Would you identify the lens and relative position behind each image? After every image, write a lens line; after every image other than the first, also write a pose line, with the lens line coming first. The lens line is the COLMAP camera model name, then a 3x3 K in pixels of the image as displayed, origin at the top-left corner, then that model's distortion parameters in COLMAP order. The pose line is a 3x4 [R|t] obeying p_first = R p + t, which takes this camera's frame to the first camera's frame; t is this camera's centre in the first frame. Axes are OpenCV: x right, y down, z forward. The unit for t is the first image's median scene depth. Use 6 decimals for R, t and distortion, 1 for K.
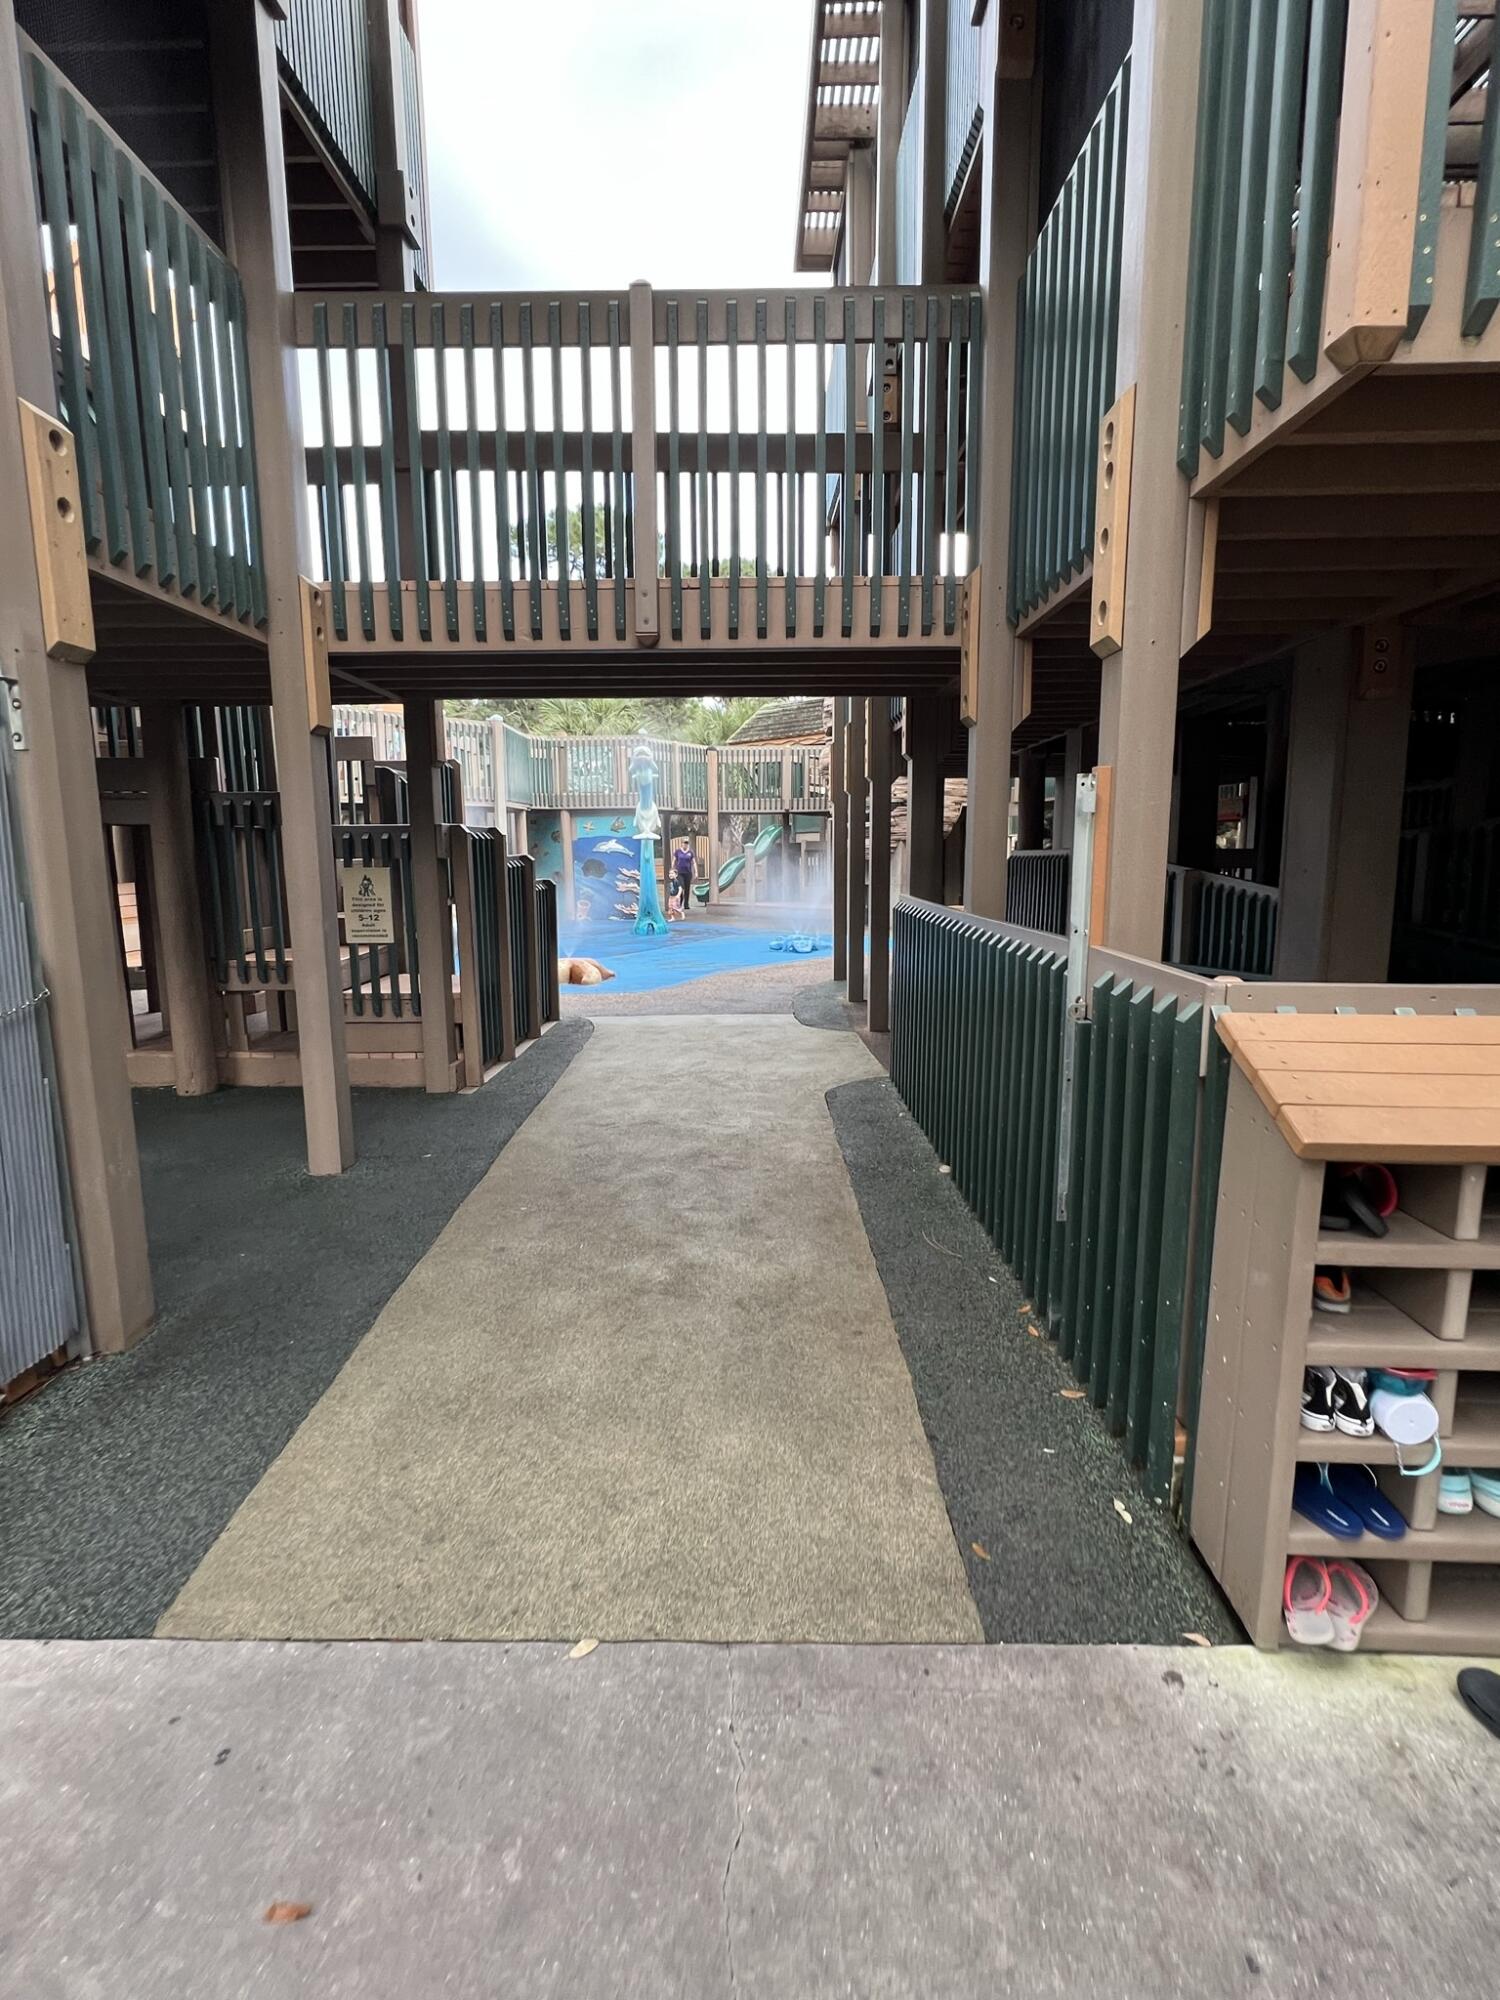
lens RADIAL K [[879.3, 0, 747.7], [0, 879.3, 992.4], [0, 0, 1]] dist [-0.001943, -0.000146]
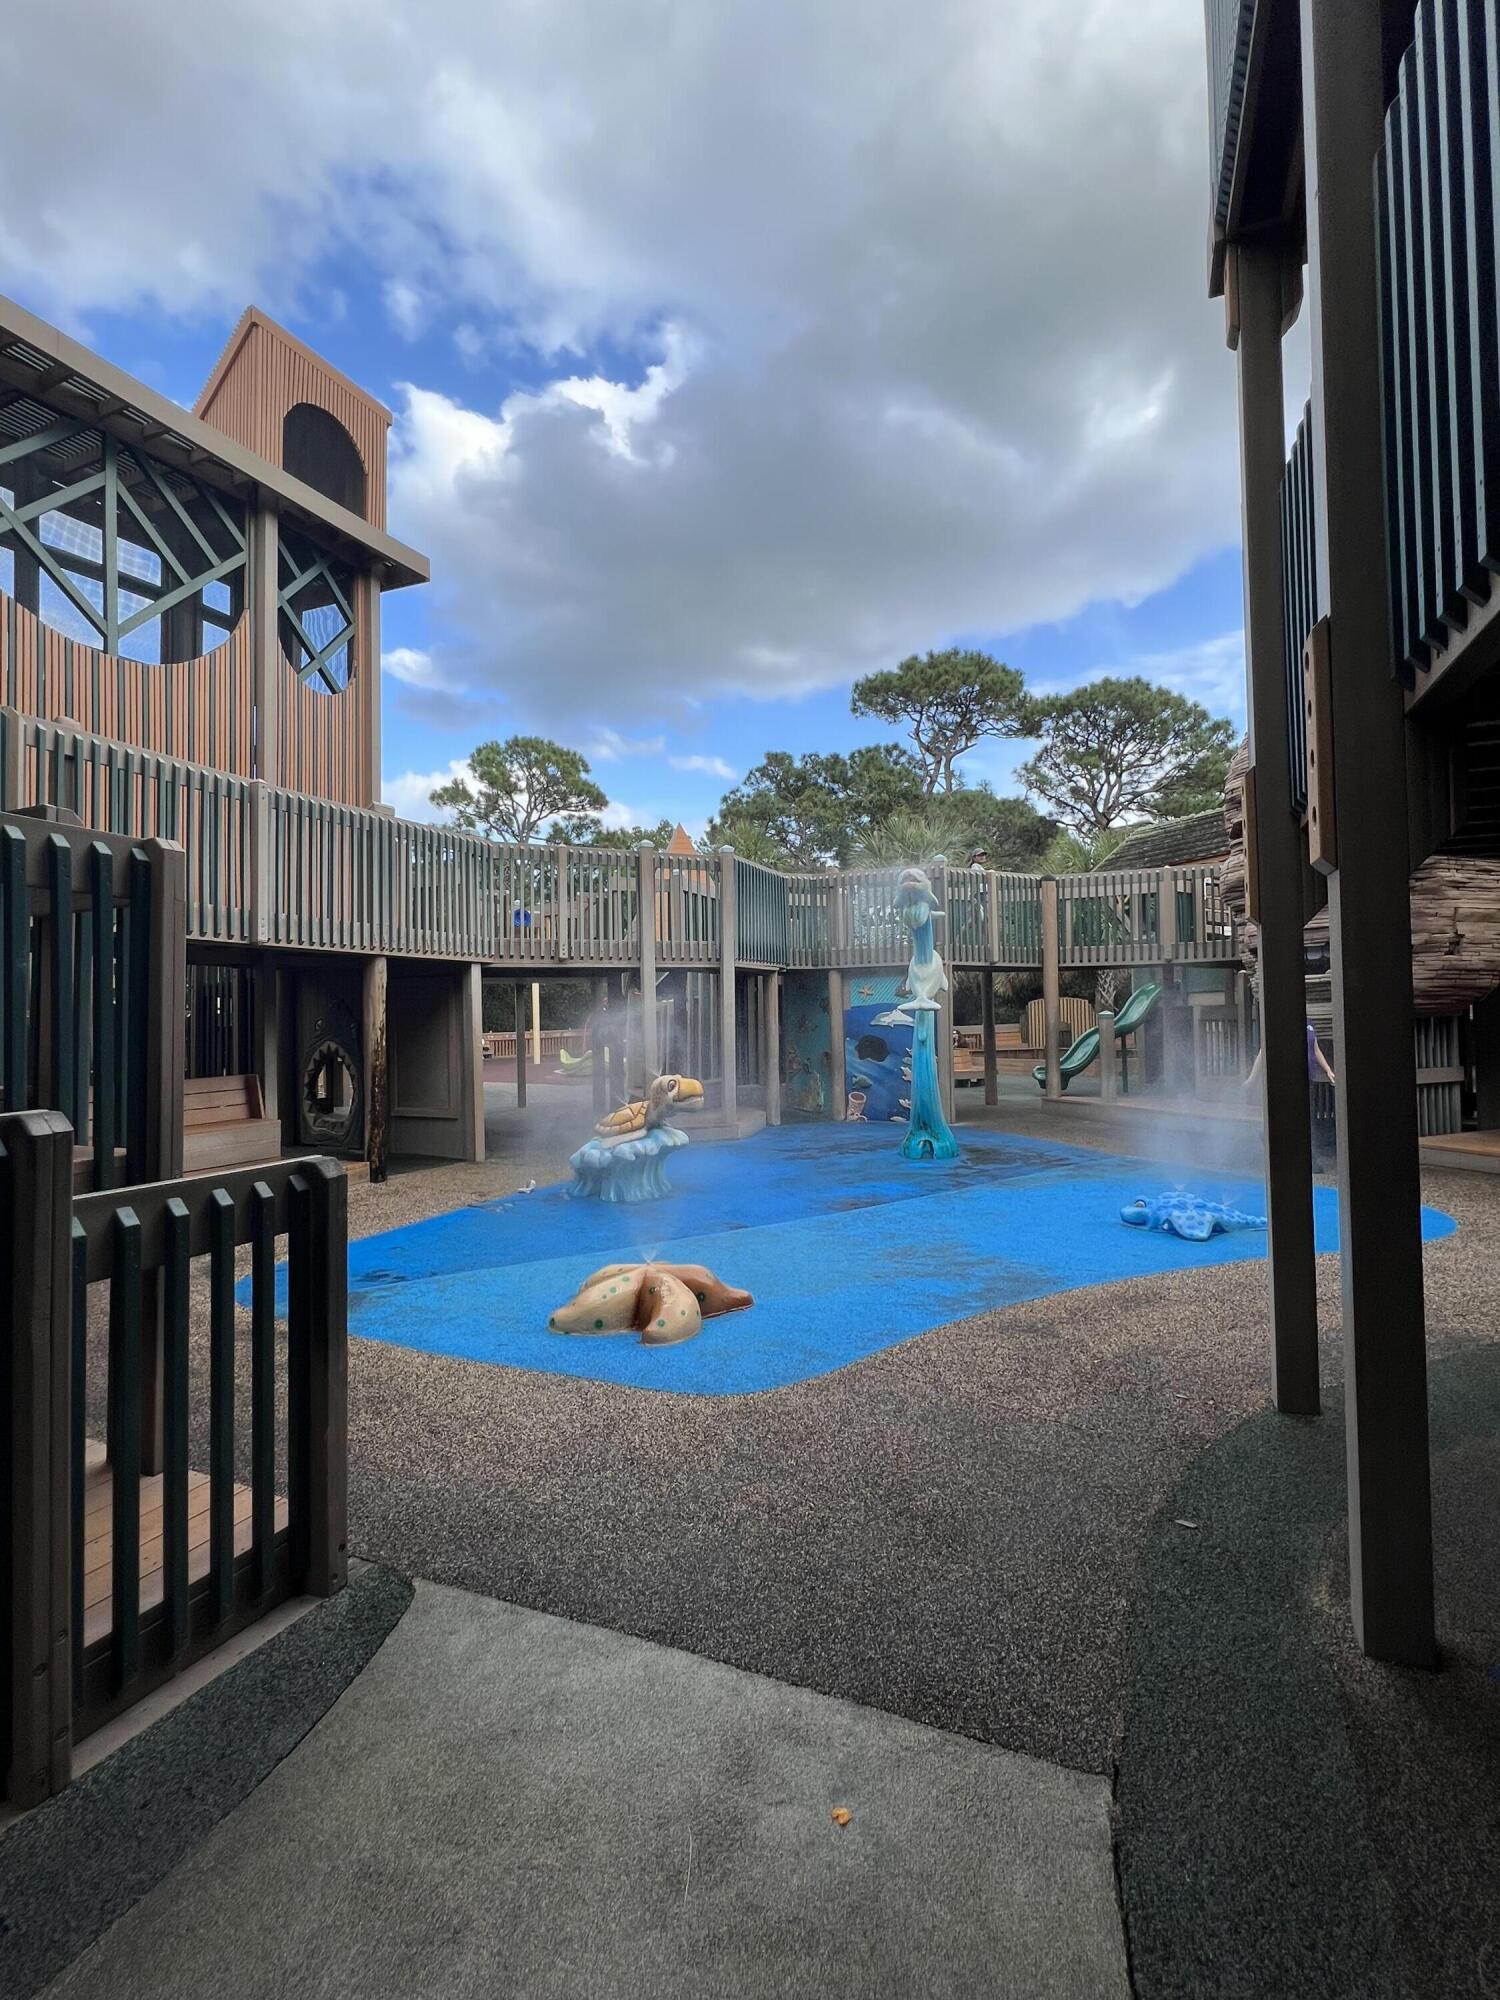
lens RADIAL K [[879.3, 0, 748.4], [0, 879.3, 999.9], [0, 0, 1]] dist [-0.001943, -0.000146]
pose [[0.913661, -0.018745, -0.406045, 0.026118], [-0.052203, 0.985253, -0.162948, -0.057424], [0.403112, 0.170076, 0.899208, 0.303584]]
